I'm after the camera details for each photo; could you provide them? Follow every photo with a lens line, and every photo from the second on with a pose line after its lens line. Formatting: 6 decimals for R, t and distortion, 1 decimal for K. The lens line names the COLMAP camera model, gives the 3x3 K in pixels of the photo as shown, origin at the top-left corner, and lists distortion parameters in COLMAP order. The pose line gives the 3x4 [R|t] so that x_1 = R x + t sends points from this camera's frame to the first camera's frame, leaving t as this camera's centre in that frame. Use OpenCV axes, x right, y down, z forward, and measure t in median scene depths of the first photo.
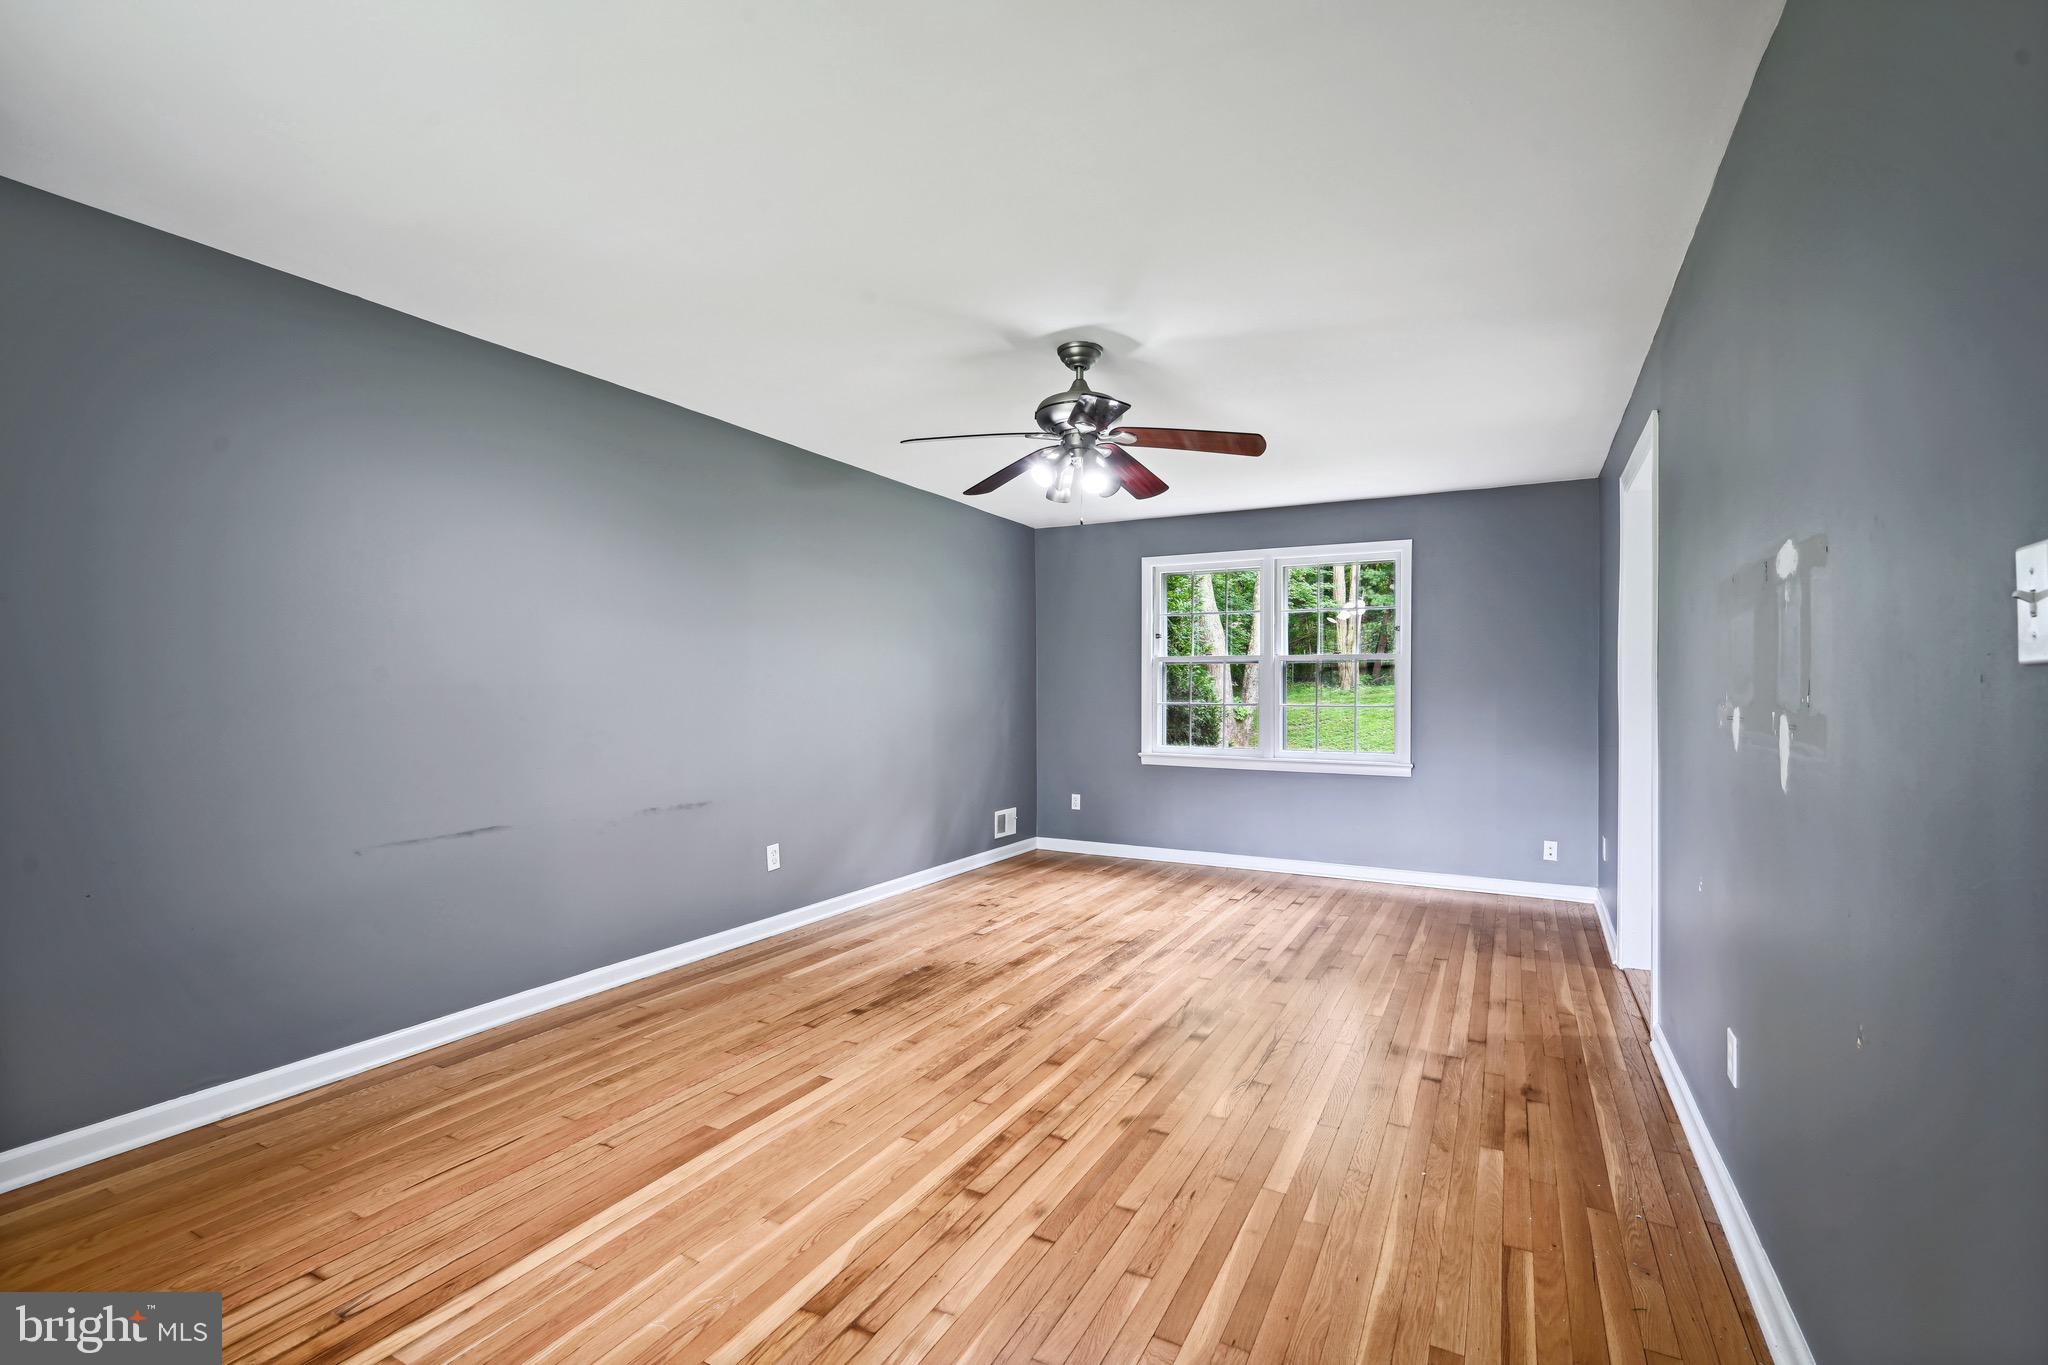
lens RADIAL K [[916.5, 0, 1018.4], [0, 916.5, 687.5], [0, 0, 1]] dist [-0.003270, -0.000455]
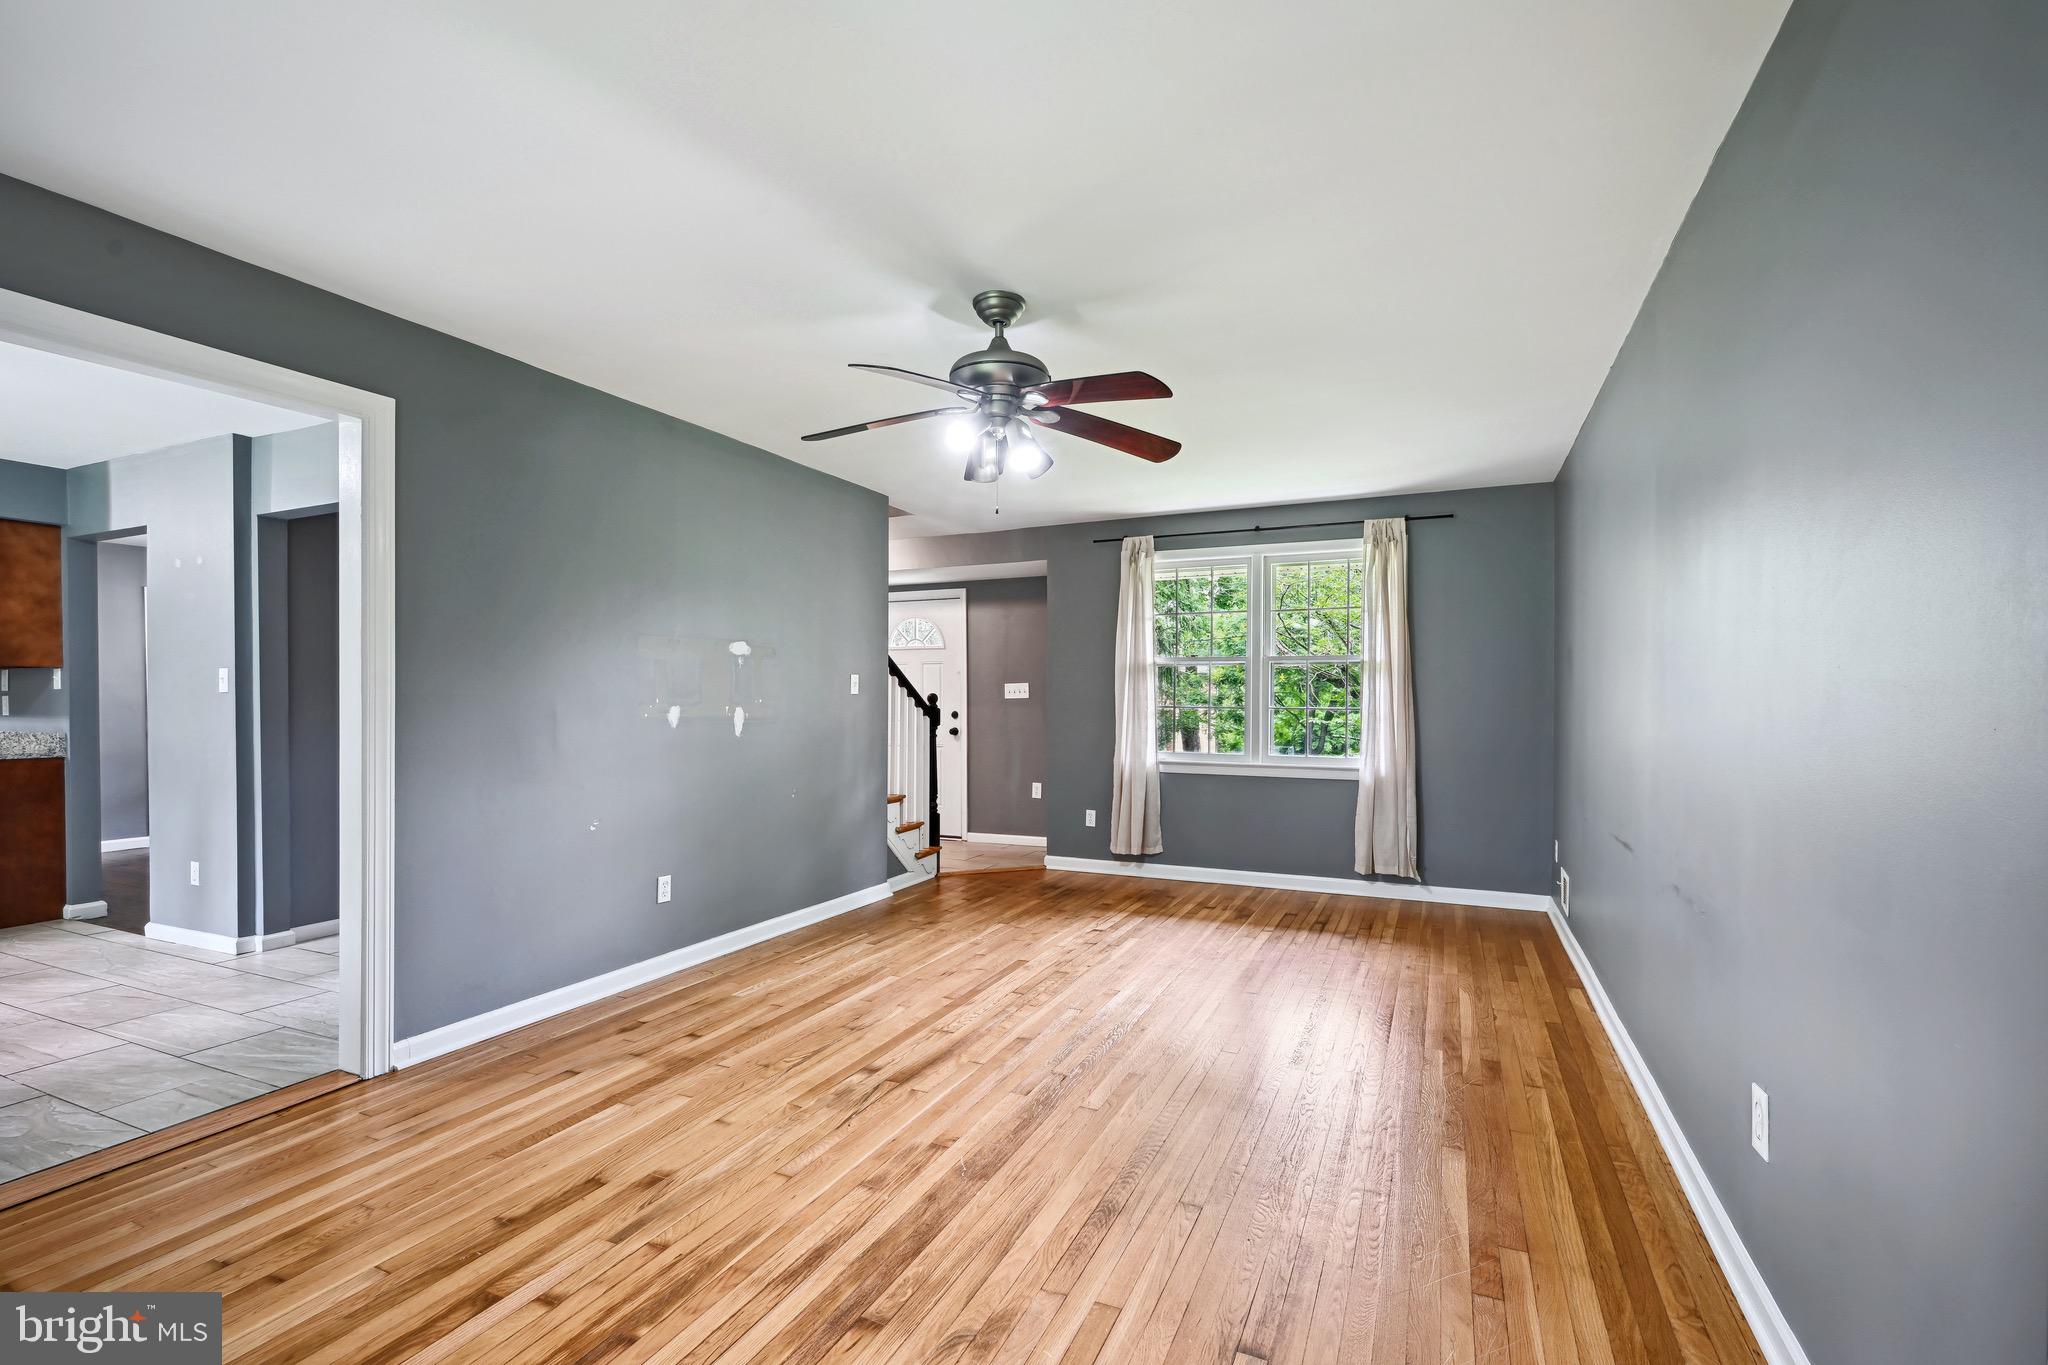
lens RADIAL K [[916.5, 0, 1019.4], [0, 916.5, 702.0], [0, 0, 1]] dist [-0.003270, -0.000455]
pose [[-0.998186, -0.001652, -0.060175, 0.097391], [-0.001587, 0.999998, -0.001124, 0.009306], [0.060177, -0.001027, -0.998187, 1.851960]]
